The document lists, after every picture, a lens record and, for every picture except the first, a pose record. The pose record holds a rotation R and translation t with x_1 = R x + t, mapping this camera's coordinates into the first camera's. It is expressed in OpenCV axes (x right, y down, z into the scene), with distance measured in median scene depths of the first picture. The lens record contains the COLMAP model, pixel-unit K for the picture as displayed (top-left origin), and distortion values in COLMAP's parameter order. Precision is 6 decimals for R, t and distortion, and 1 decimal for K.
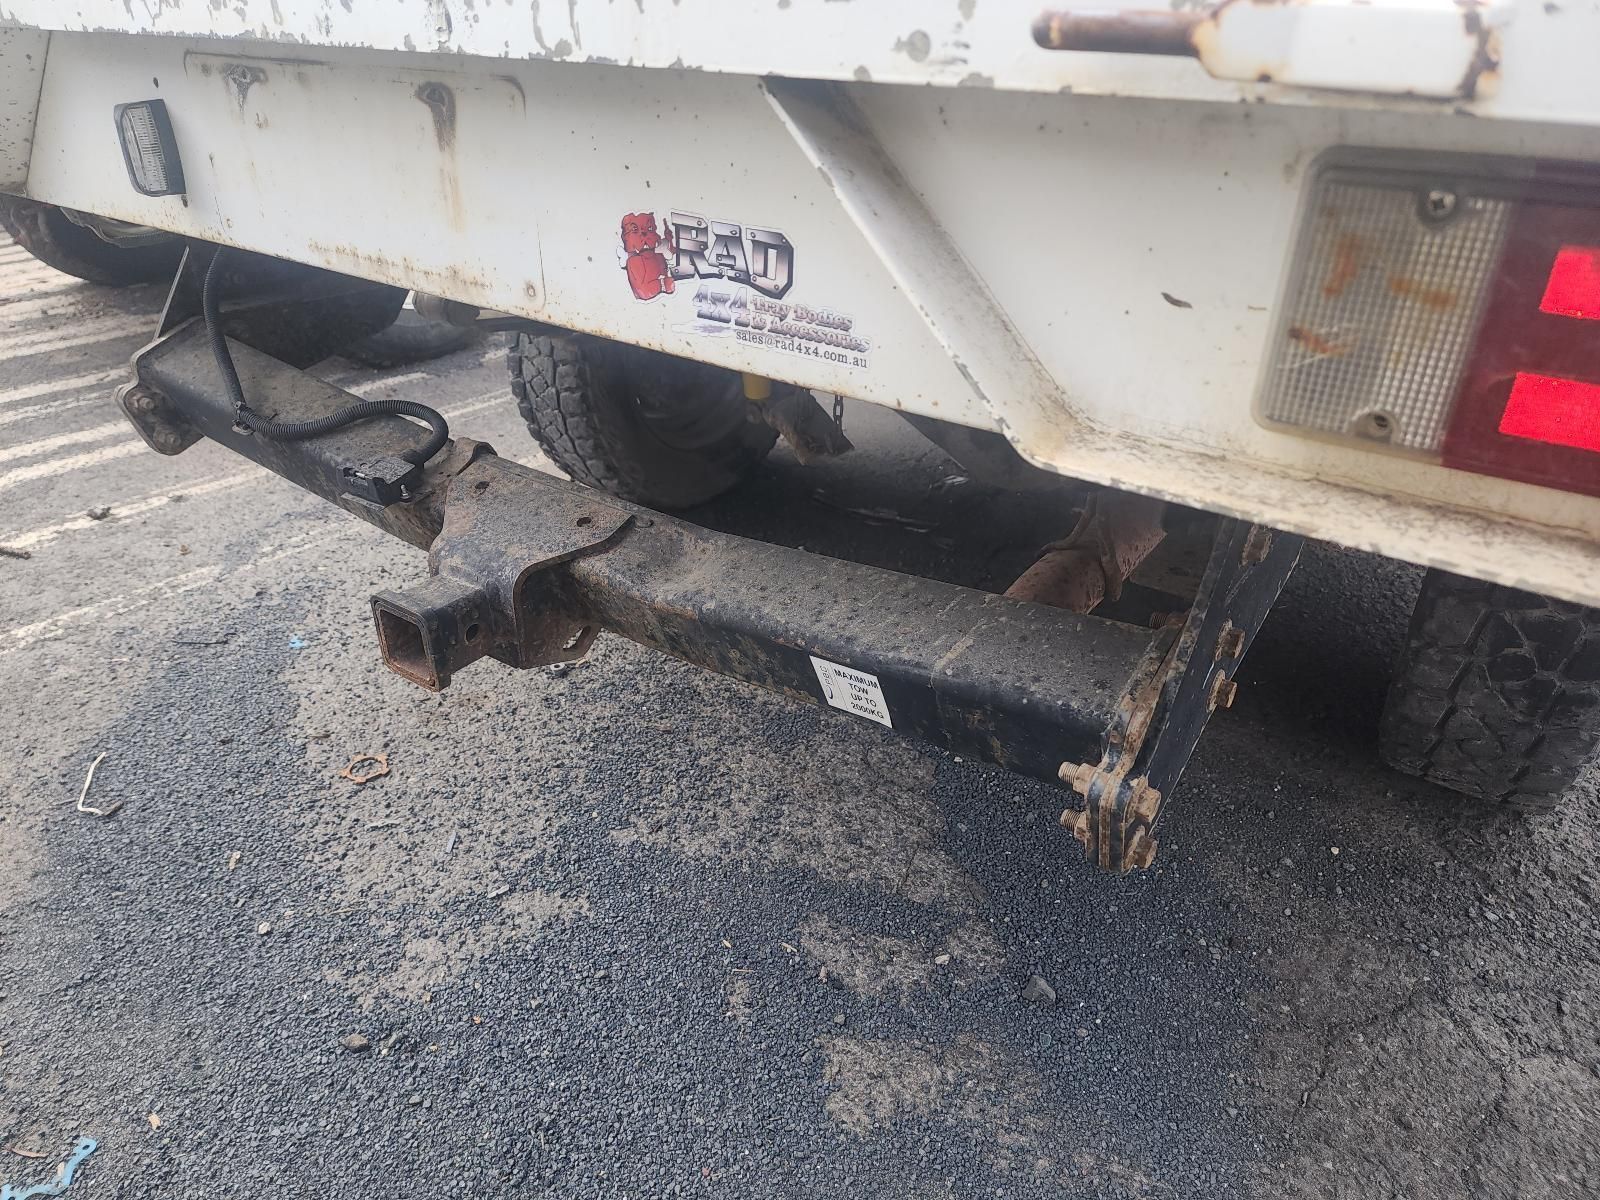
lens RADIAL K [[1144.5, 0, 795.1], [0, 1144.5, 606.8], [0, 0, 1]] dist [0.048665, -0.061993]
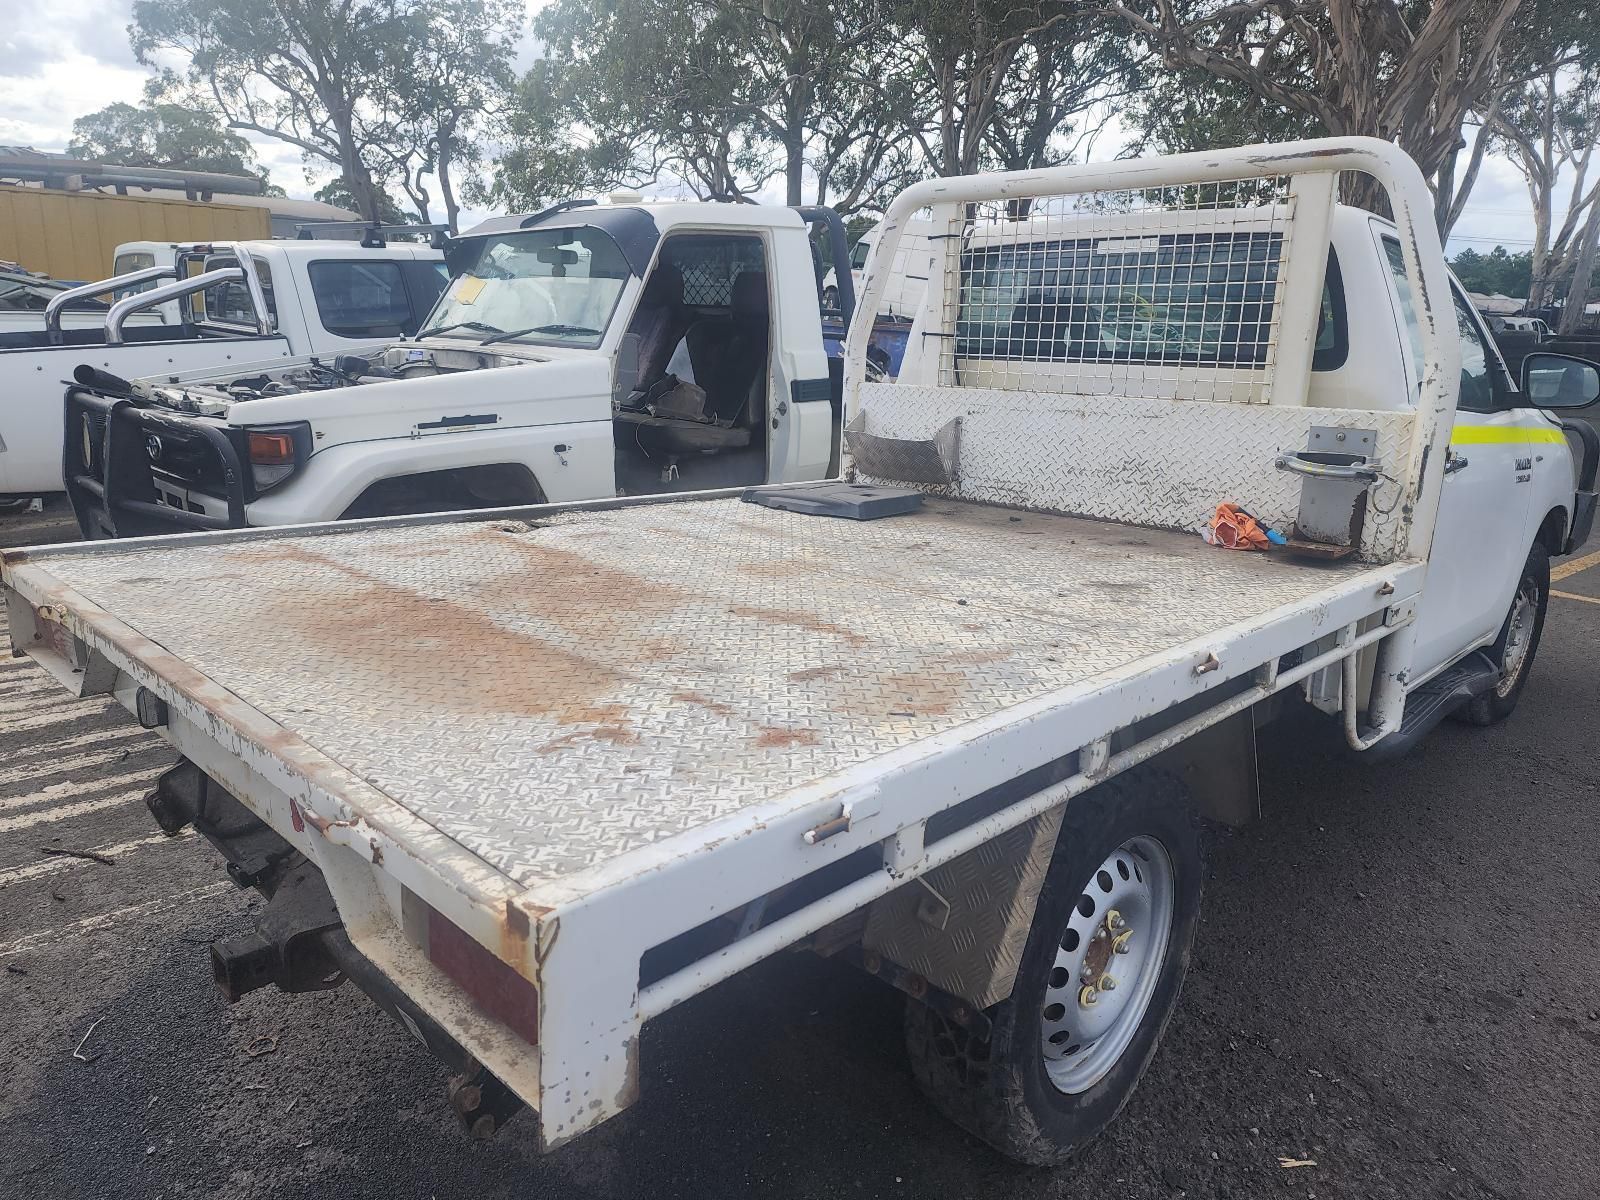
lens RADIAL K [[1144.5, 0, 795.1], [0, 1144.5, 606.8], [0, 0, 1]] dist [0.048665, -0.061993]
pose [[0.988668, 0.043504, -0.143678, 0.551809], [-0.077510, 0.967578, -0.240385, -0.112490], [0.128562, 0.248798, 0.959985, -0.516810]]
